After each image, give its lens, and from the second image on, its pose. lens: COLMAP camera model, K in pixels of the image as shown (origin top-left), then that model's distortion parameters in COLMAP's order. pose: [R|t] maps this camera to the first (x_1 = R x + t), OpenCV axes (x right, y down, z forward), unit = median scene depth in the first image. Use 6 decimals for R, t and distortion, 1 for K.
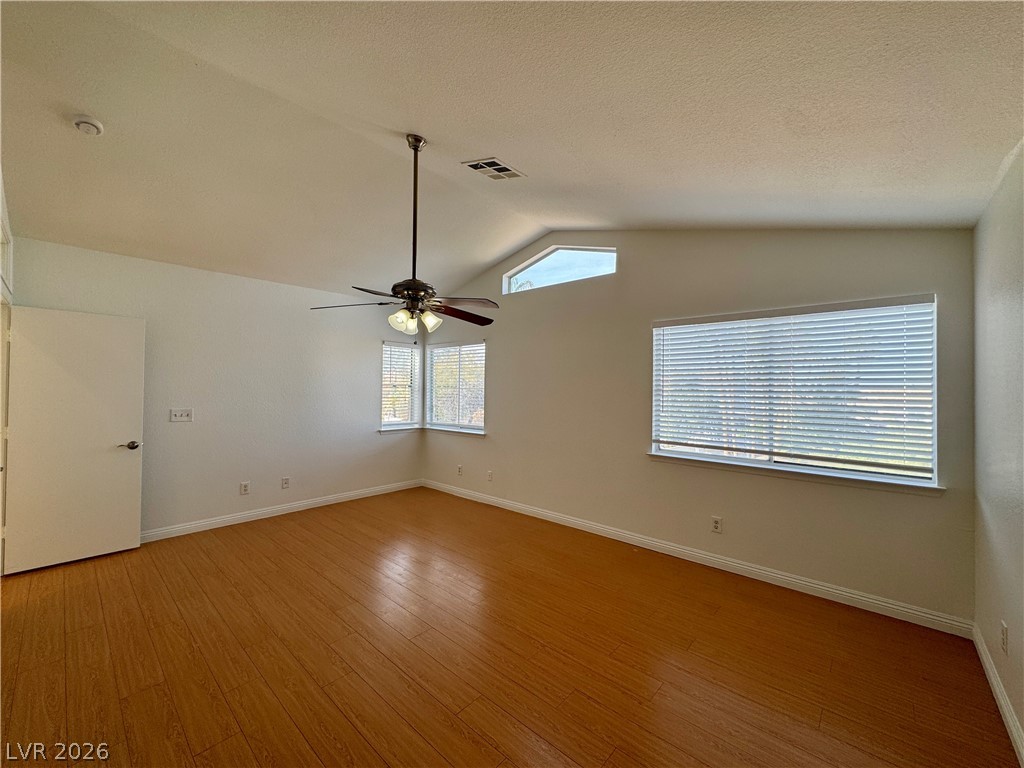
lens RADIAL K [[407.3, 0, 508.6], [0, 407.3, 380.8], [0, 0, 1]] dist [-0.000407, 0.000316]
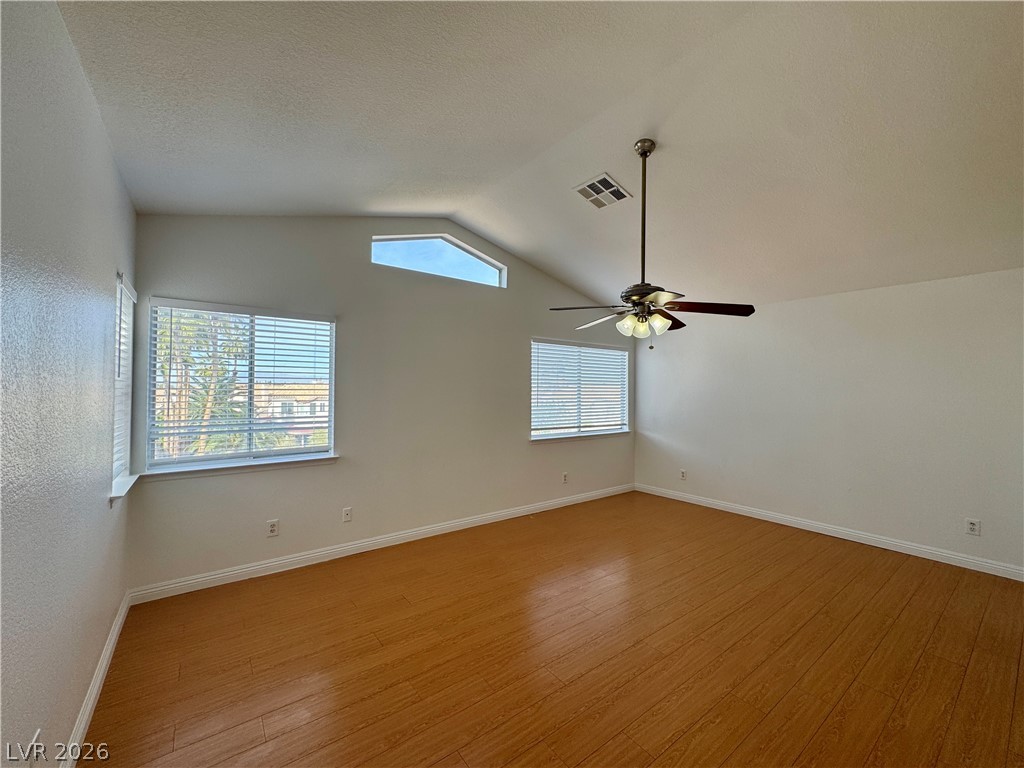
lens RADIAL K [[407.3, 0, 512.0], [0, 407.3, 385.9], [0, 0, 1]] dist [-0.000407, 0.000316]
pose [[0.196138, -0.001371, 0.980575, -0.932254], [-0.024079, 0.999691, 0.006215, 0.002419], [-0.980281, -0.024830, 0.196044, 0.814937]]
